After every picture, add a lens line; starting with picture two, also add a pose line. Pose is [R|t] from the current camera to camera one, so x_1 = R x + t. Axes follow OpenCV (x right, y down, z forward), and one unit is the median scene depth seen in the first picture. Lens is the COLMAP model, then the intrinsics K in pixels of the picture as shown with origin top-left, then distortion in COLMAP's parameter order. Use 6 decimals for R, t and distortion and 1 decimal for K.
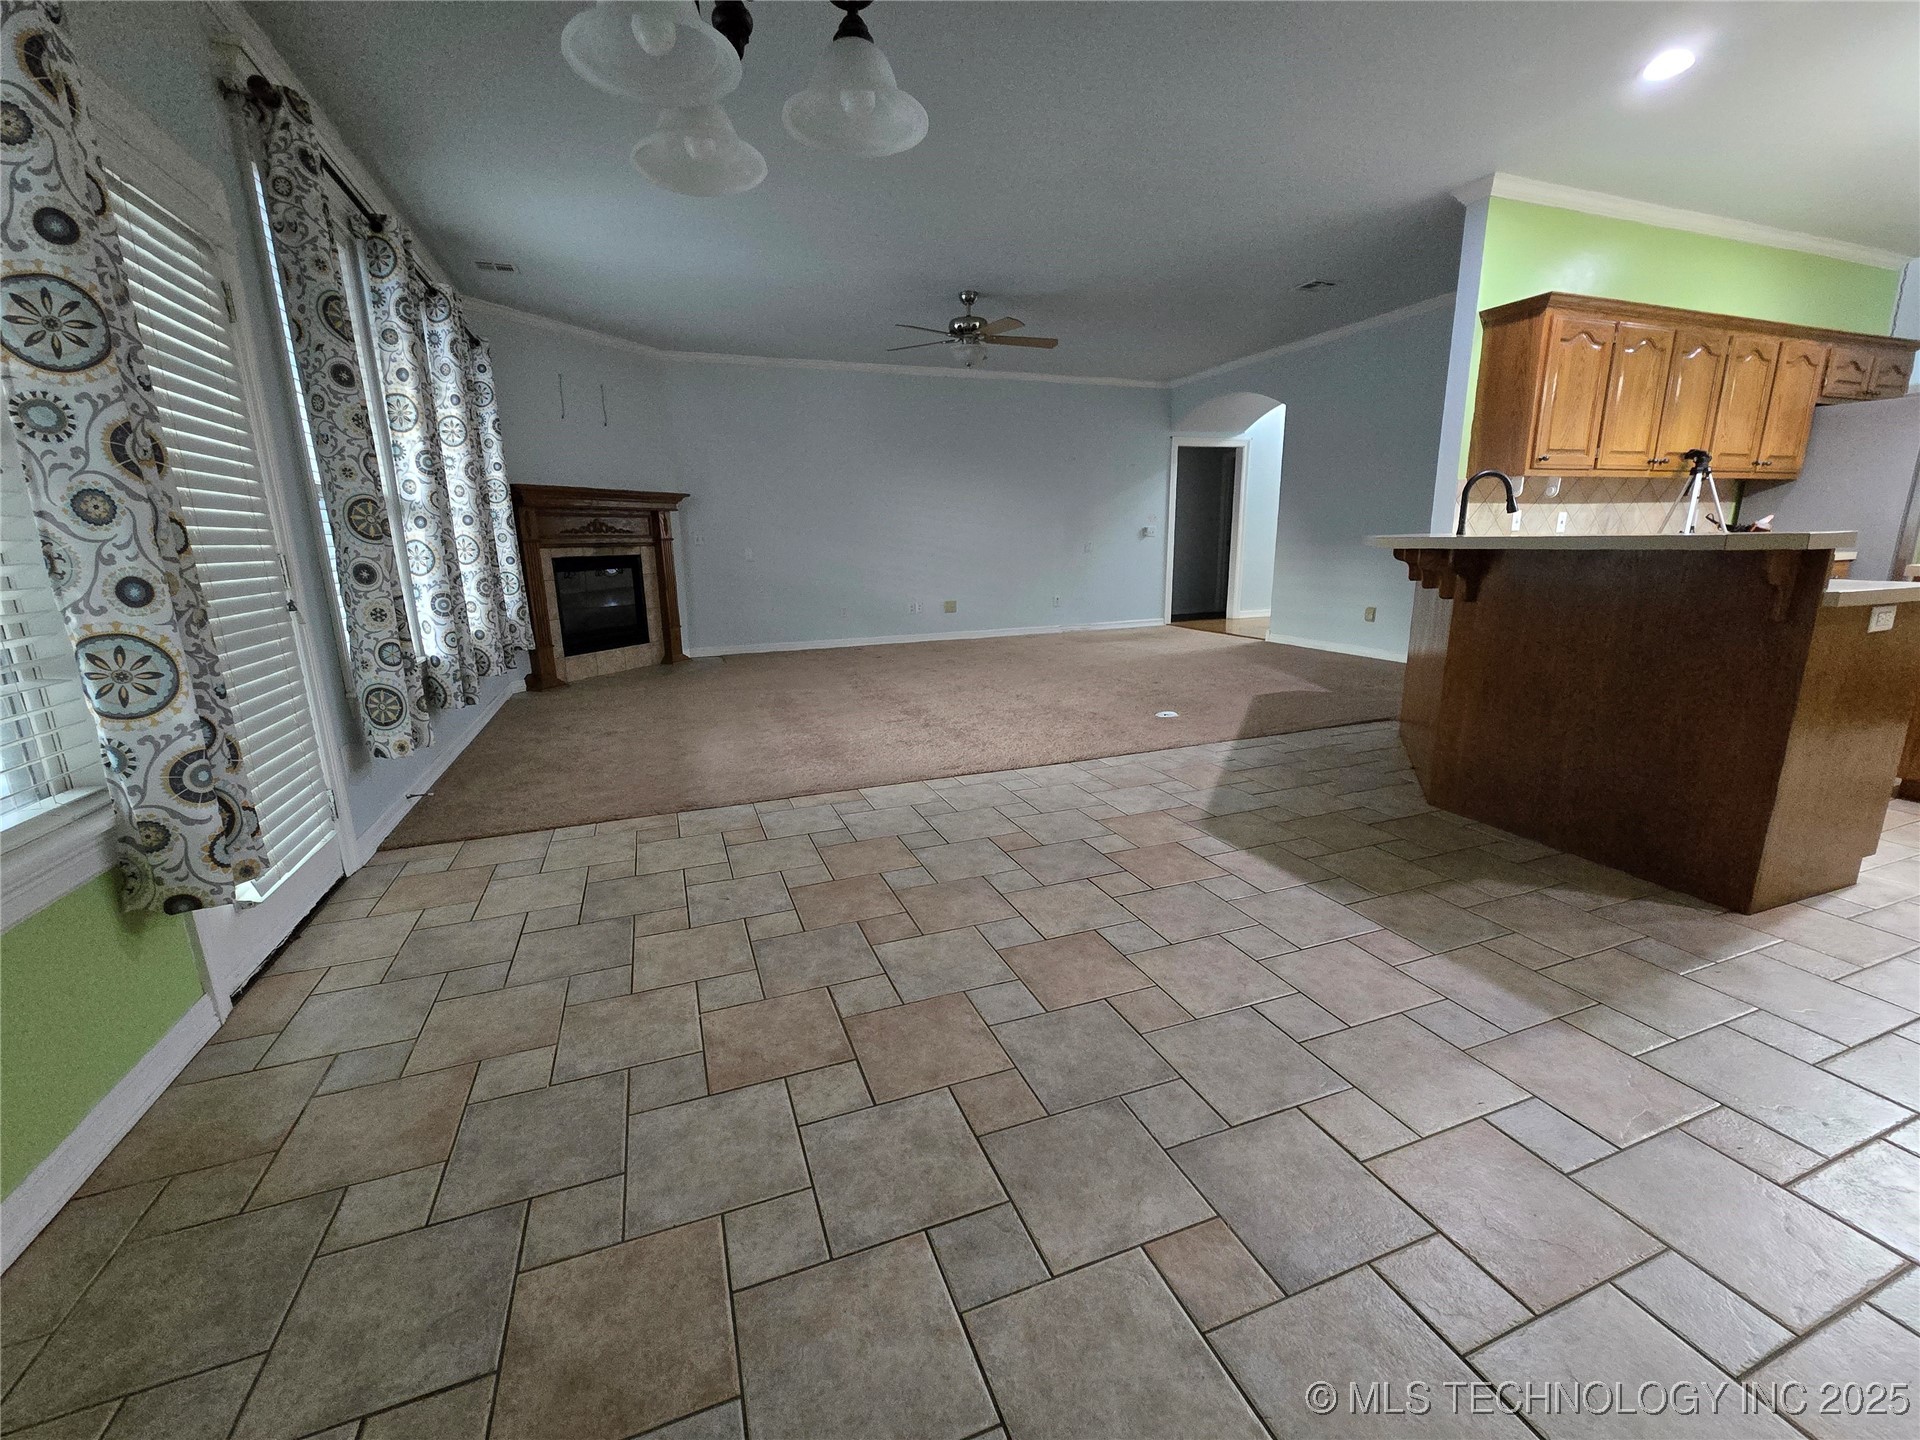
lens RADIAL K [[788.0, 0, 955.5], [0, 788.0, 718.2], [0, 0, 1]] dist [0.000113, 0.000098]
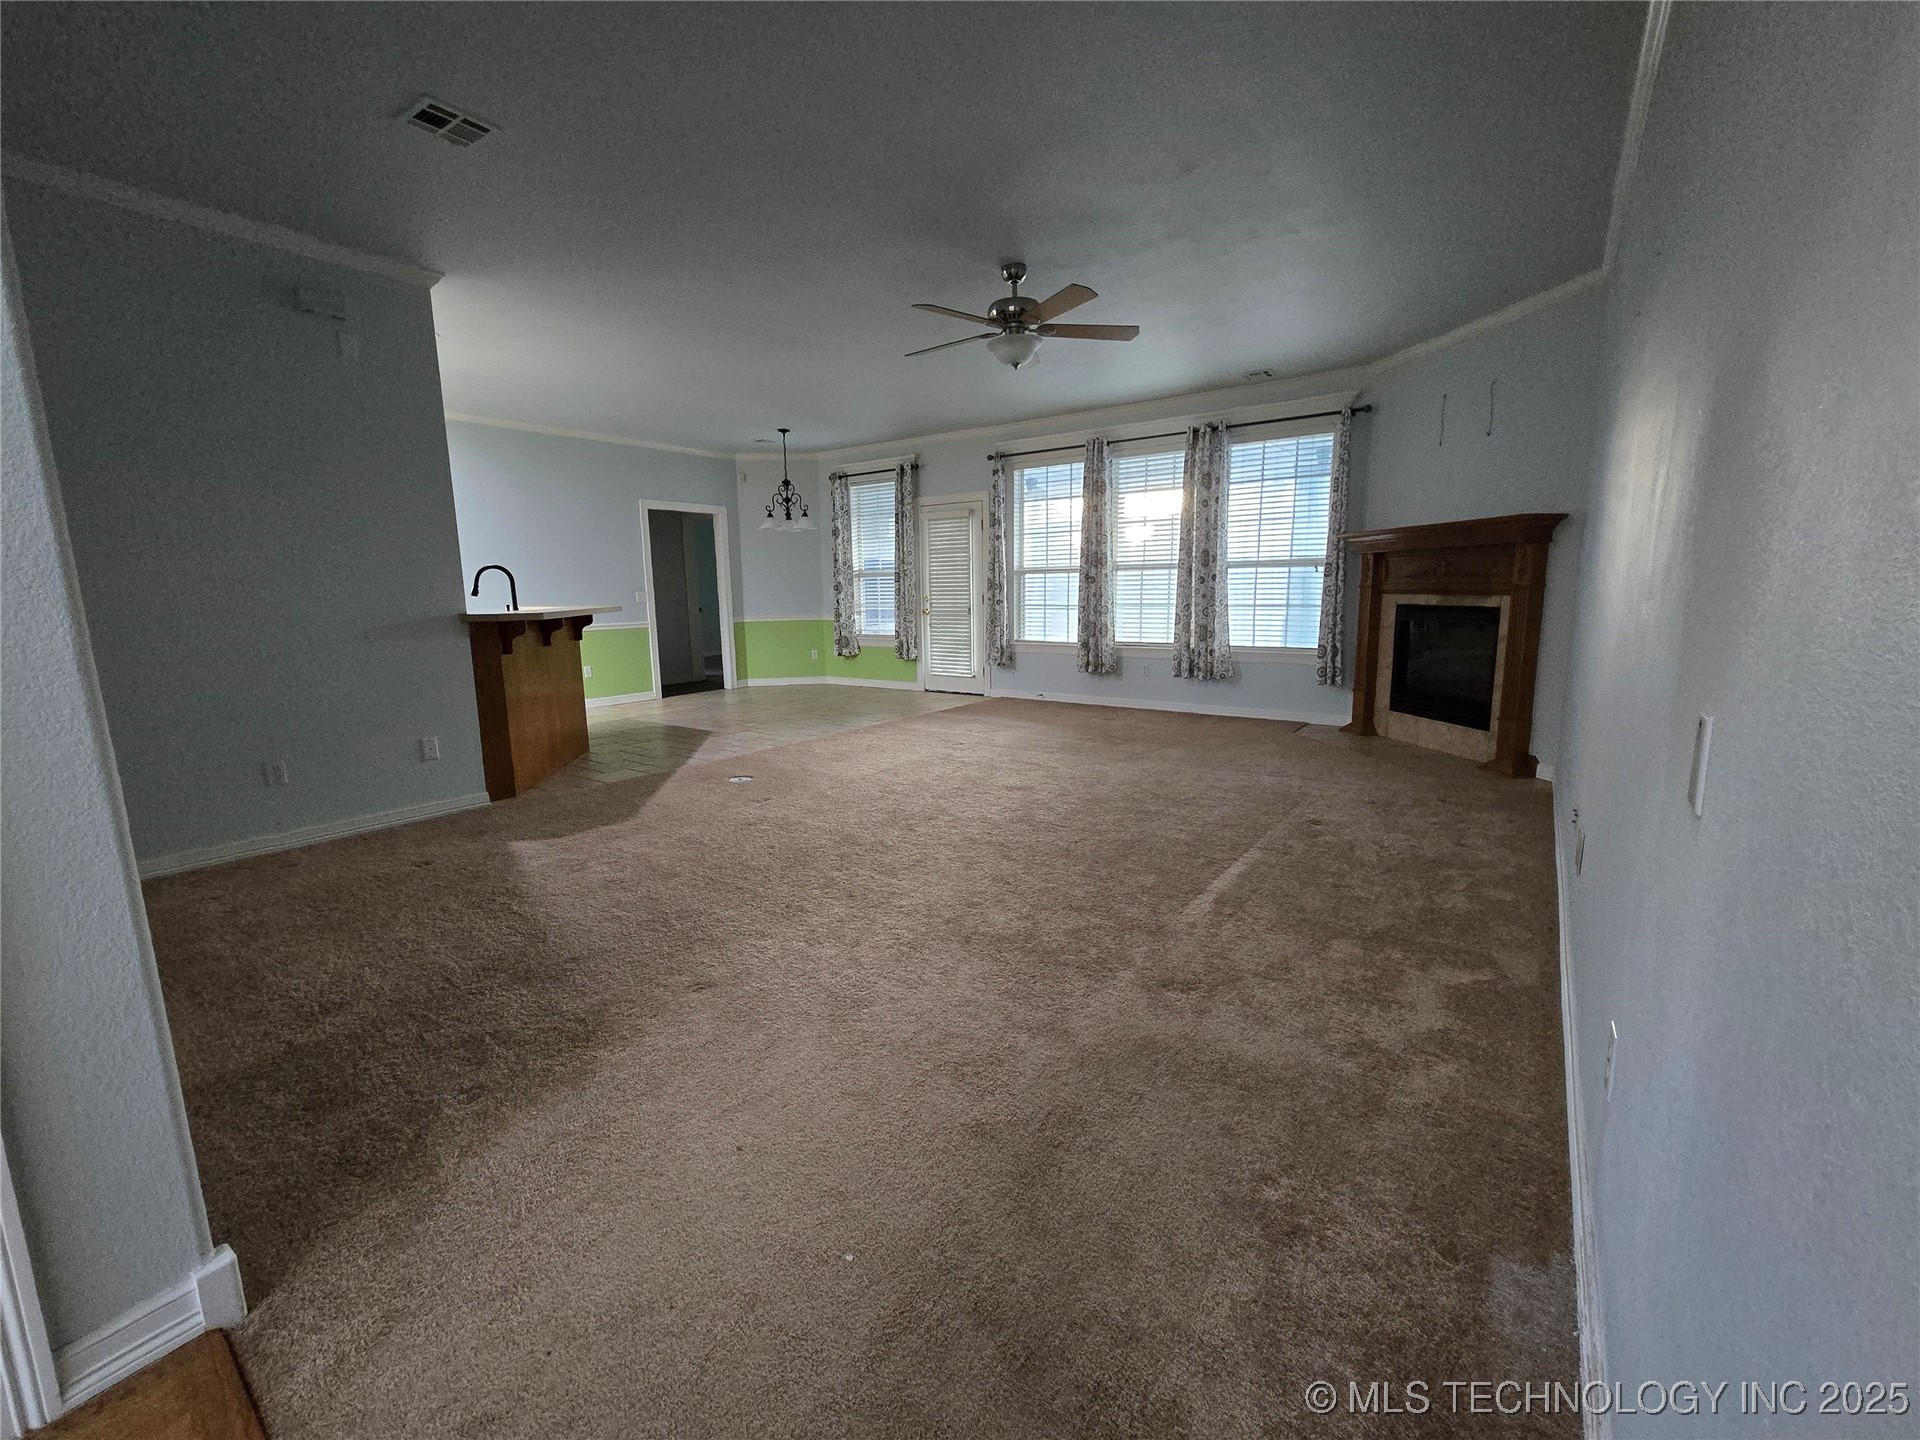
lens RADIAL K [[788.0, 0, 962.2], [0, 788.0, 715.7], [0, 0, 1]] dist [0.000113, 0.000098]
pose [[-0.837820, 0.114968, -0.533704, 0.300936], [-0.096199, 0.931192, 0.351607, -0.250335], [0.537404, 0.345925, -0.769111, 1.036554]]
